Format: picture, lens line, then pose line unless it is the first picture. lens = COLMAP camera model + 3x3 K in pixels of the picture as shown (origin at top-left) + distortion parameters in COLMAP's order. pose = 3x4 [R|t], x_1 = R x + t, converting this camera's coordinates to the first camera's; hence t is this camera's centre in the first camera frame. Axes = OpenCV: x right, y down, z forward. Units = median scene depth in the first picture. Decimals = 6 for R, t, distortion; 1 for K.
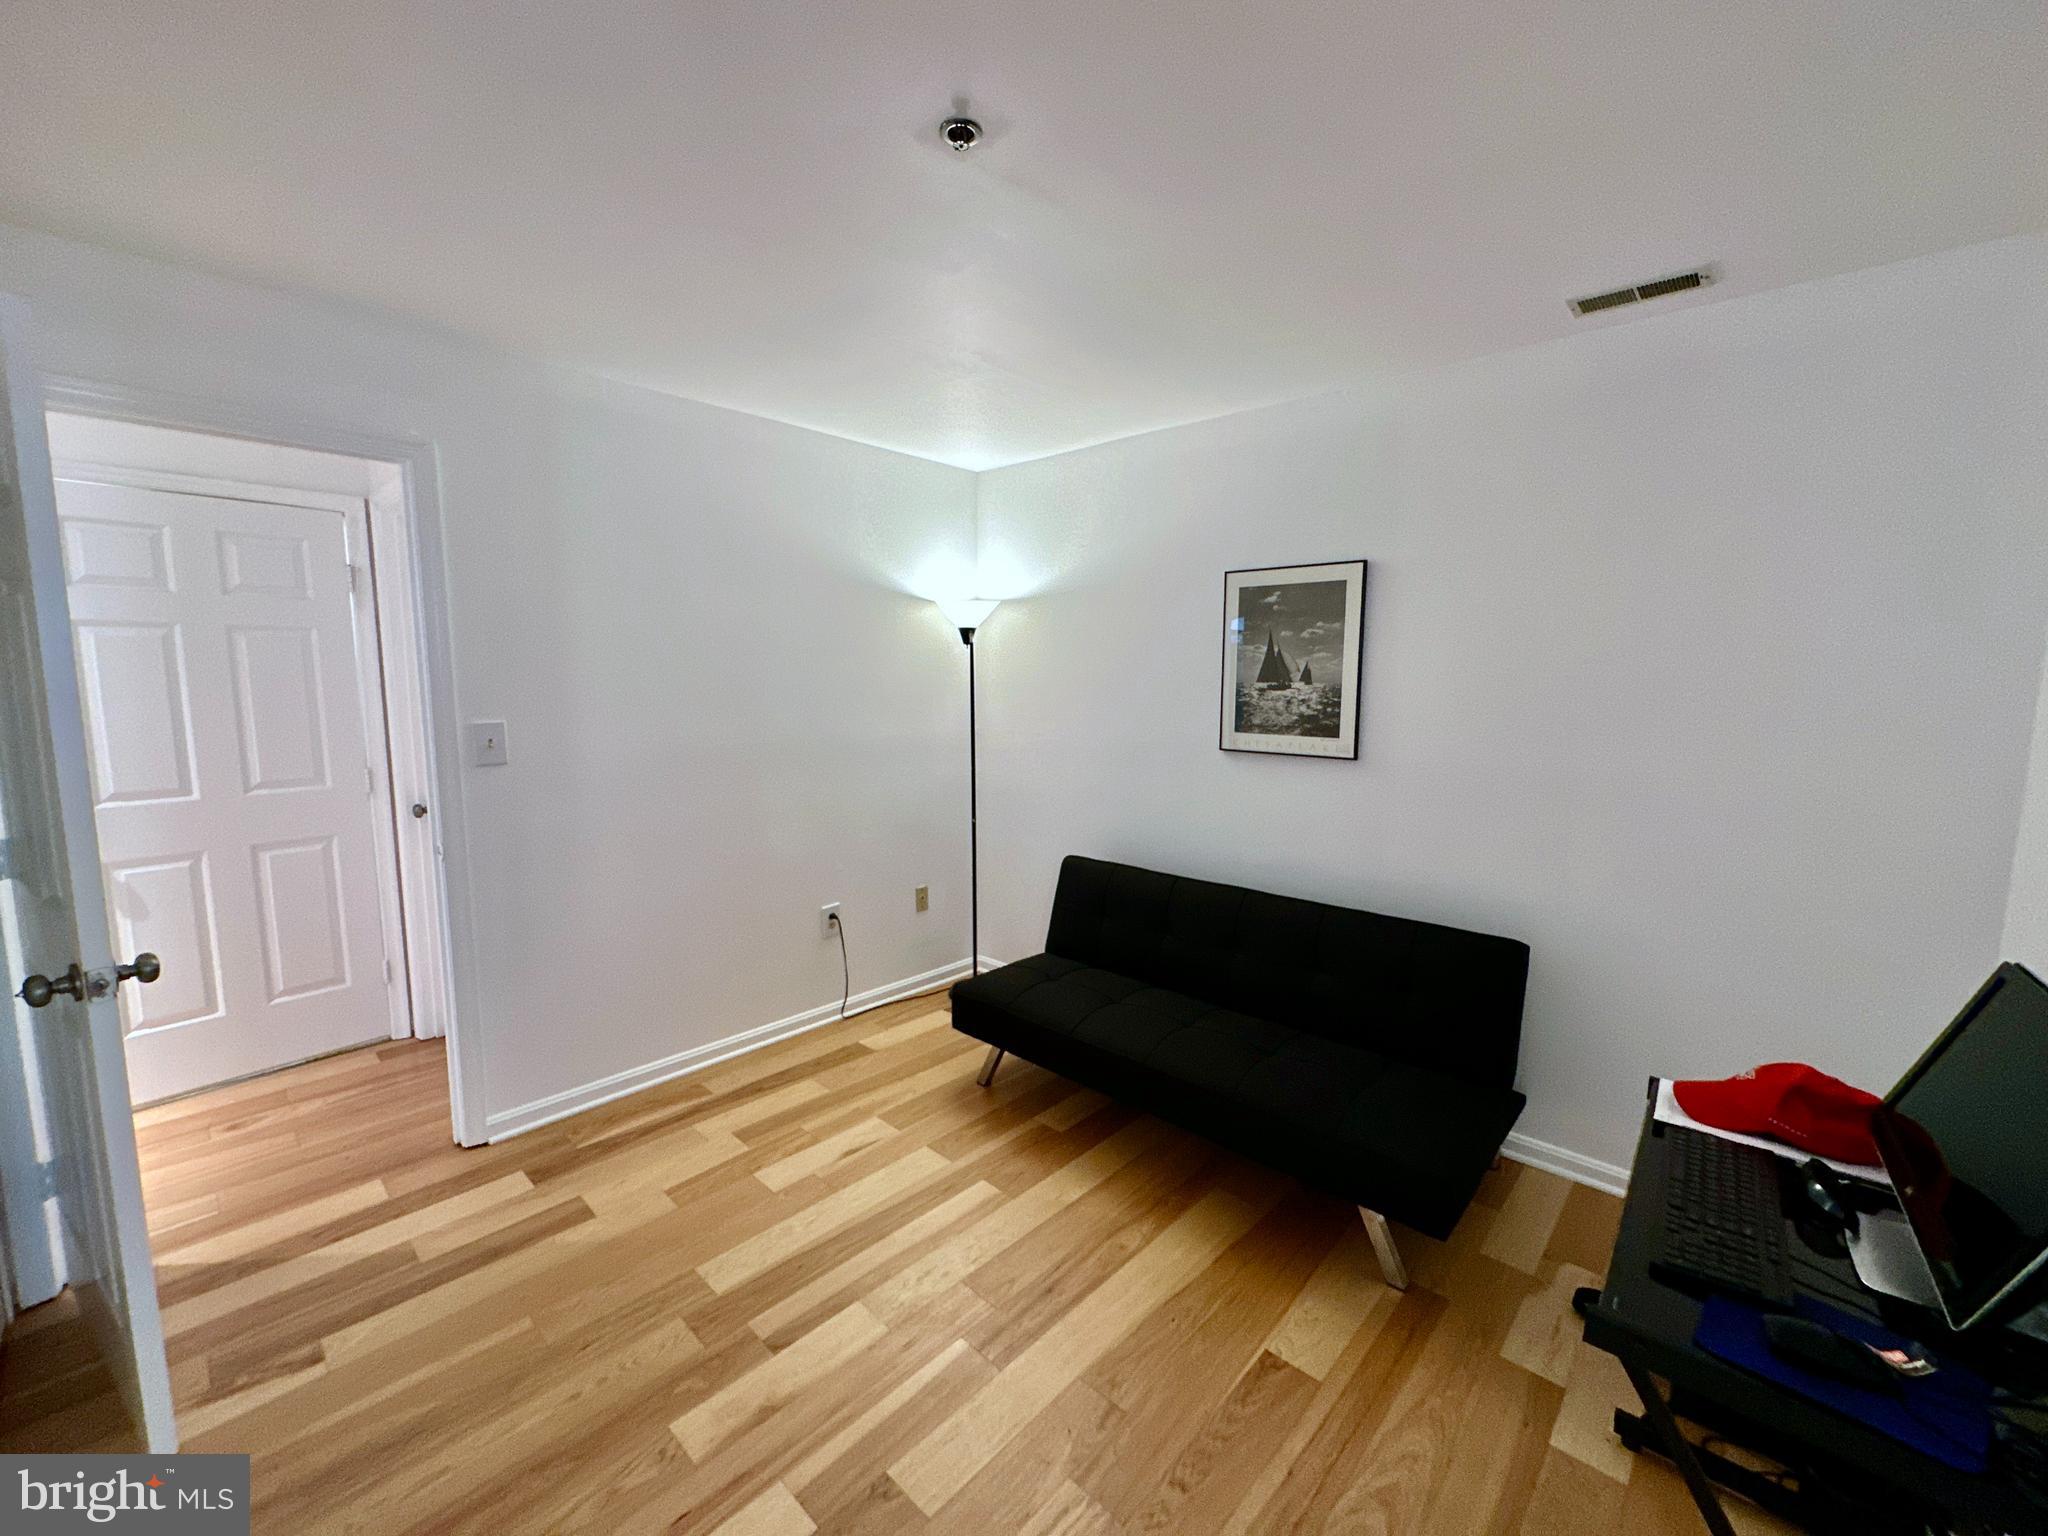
lens RADIAL K [[821.6, 0, 1019.0], [0, 821.6, 765.3], [0, 0, 1]] dist [-0.000102, -0.000525]
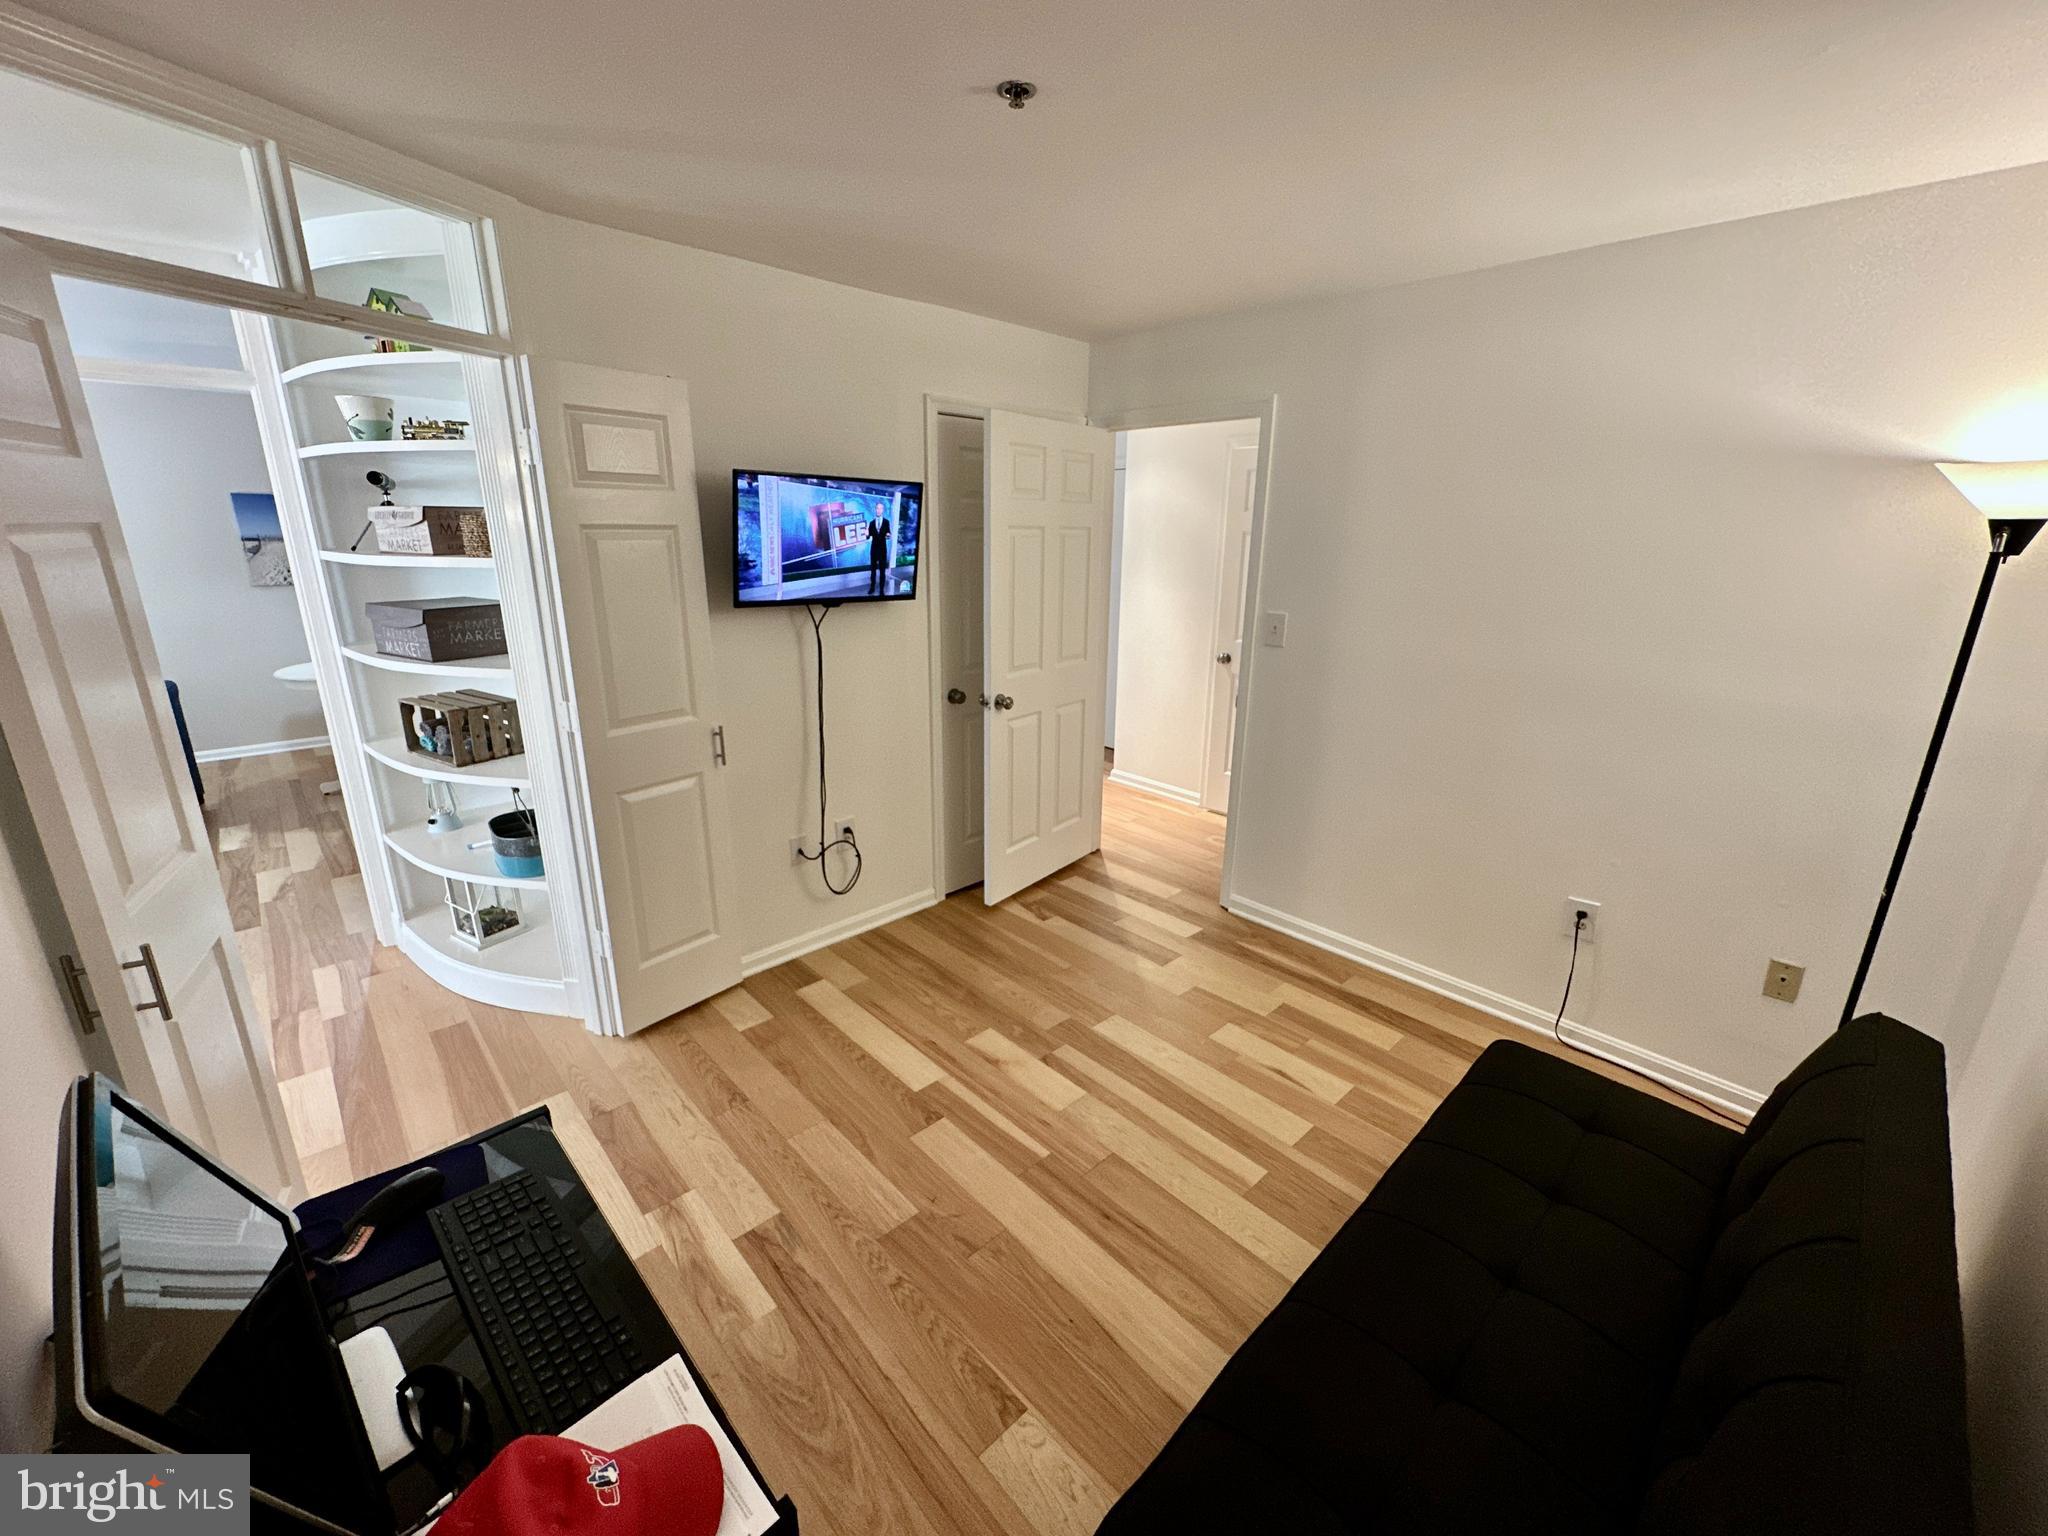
lens RADIAL K [[821.6, 0, 1022.4], [0, 821.6, 759.6], [0, 0, 1]] dist [-0.000102, -0.000525]
pose [[-0.063687, 0.264210, -0.962360, 0.848838], [-0.123152, 0.954866, 0.270303, -0.162009], [0.990342, 0.135731, -0.028274, 0.819587]]
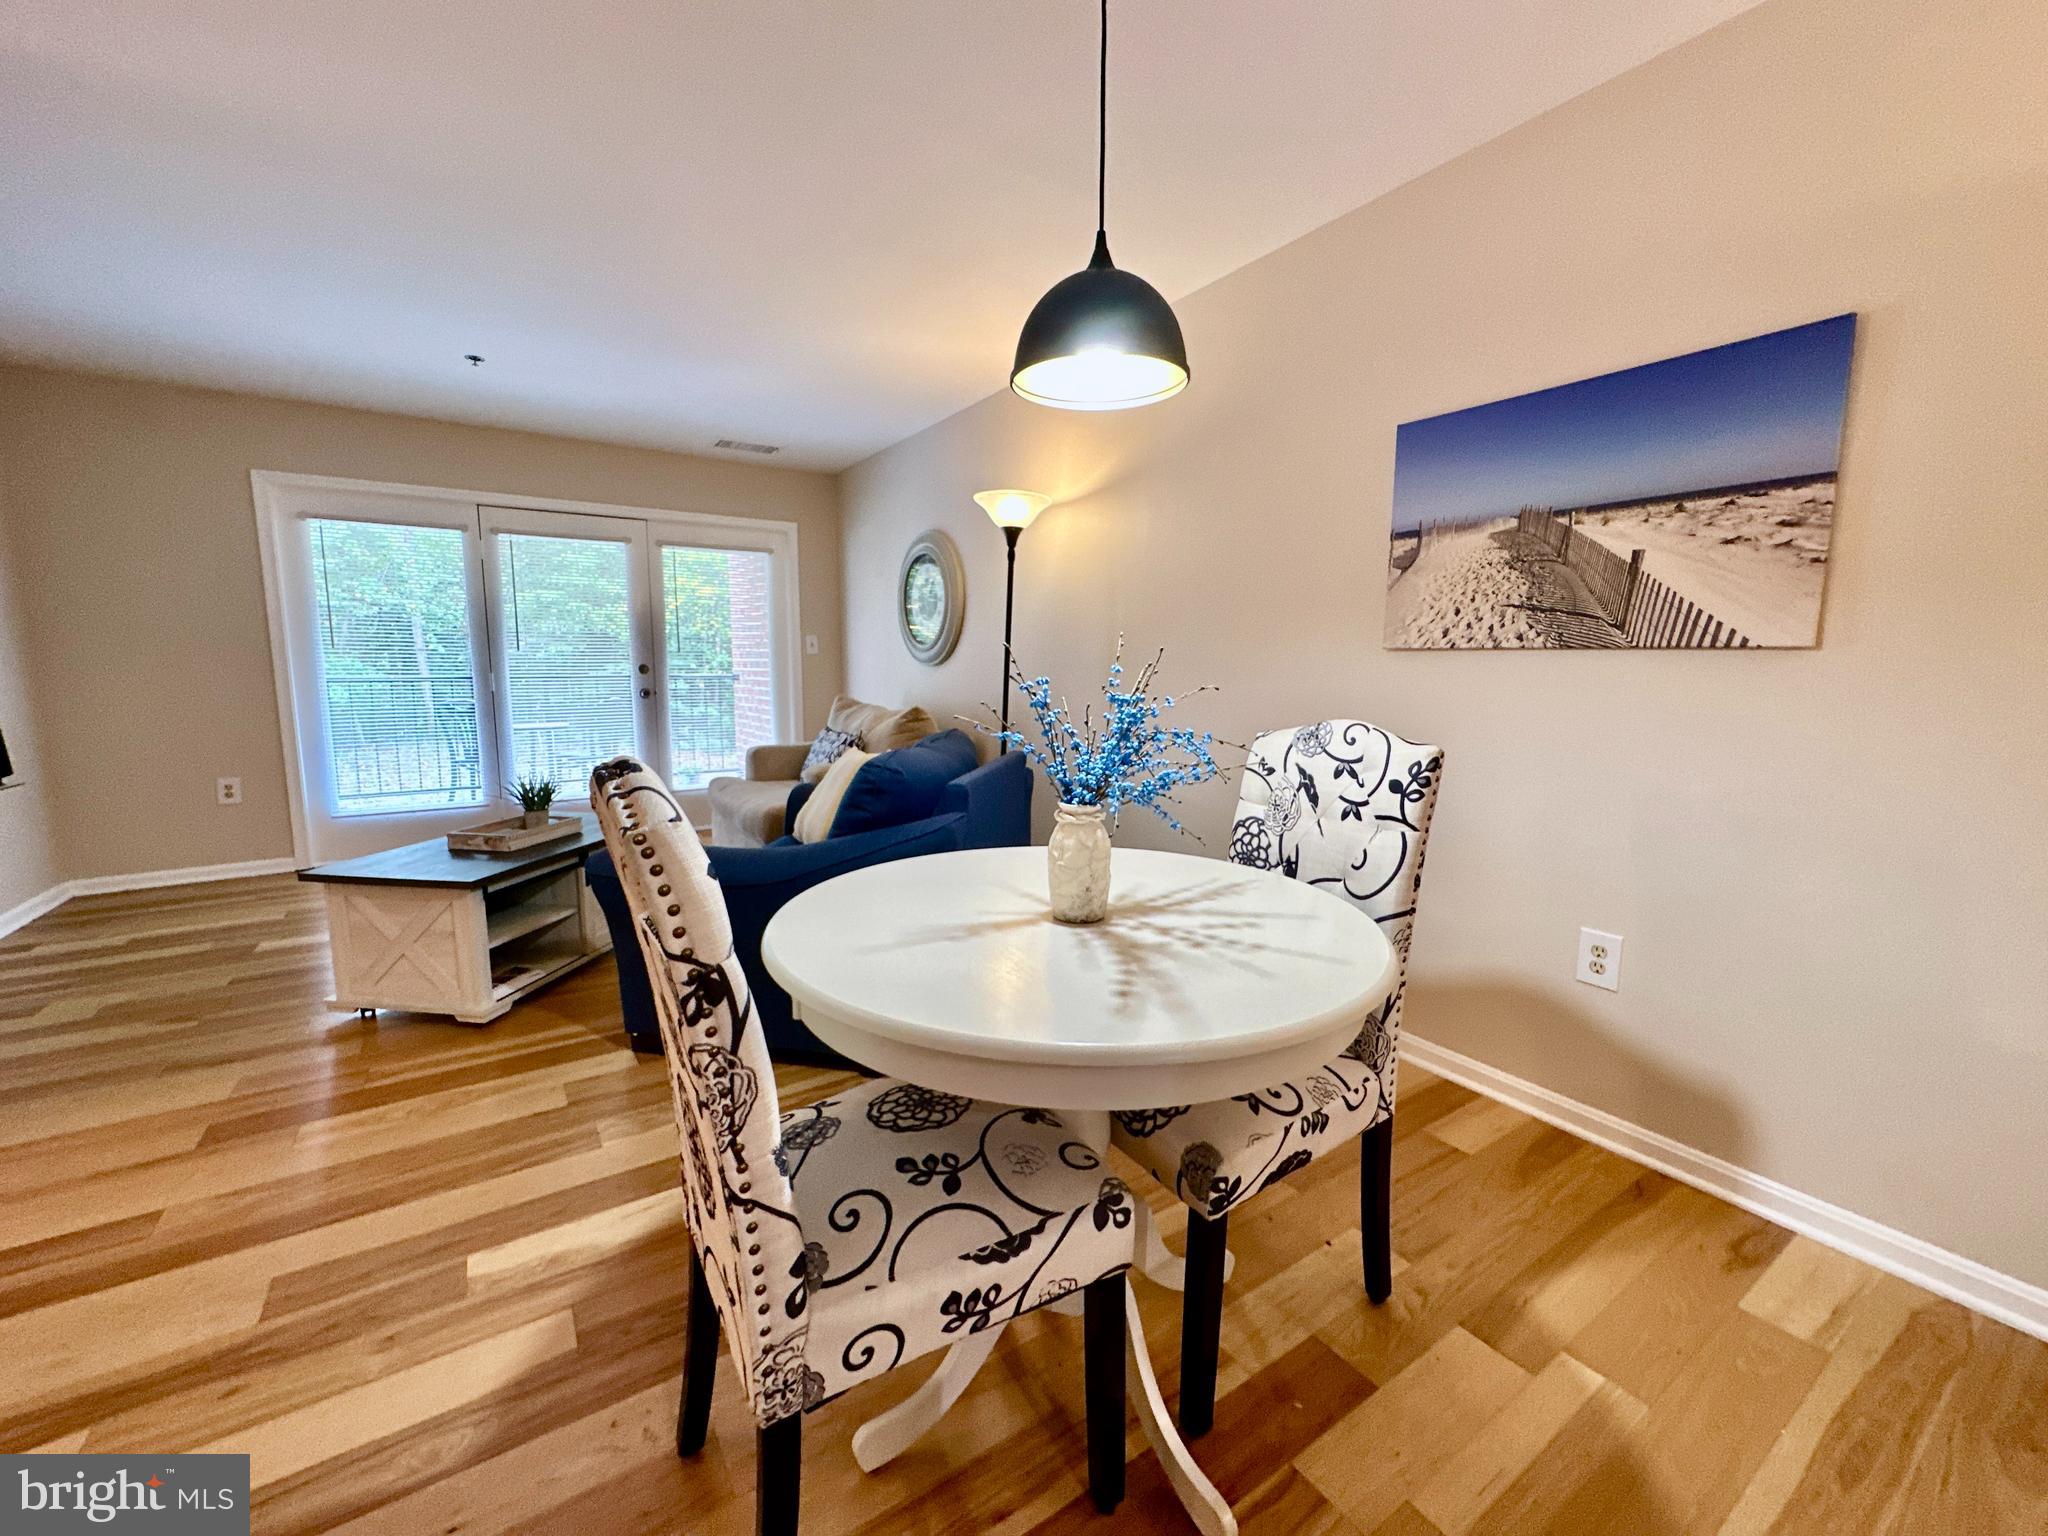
lens RADIAL K [[821.6, 0, 1021.3], [0, 821.6, 767.4], [0, 0, 1]] dist [-0.000102, -0.000525]
pose [[-0.971161, -0.043044, 0.234508, -1.624791], [0.015052, 0.970538, 0.240477, 0.229275], [-0.237950, 0.237072, -0.941901, -0.699073]]
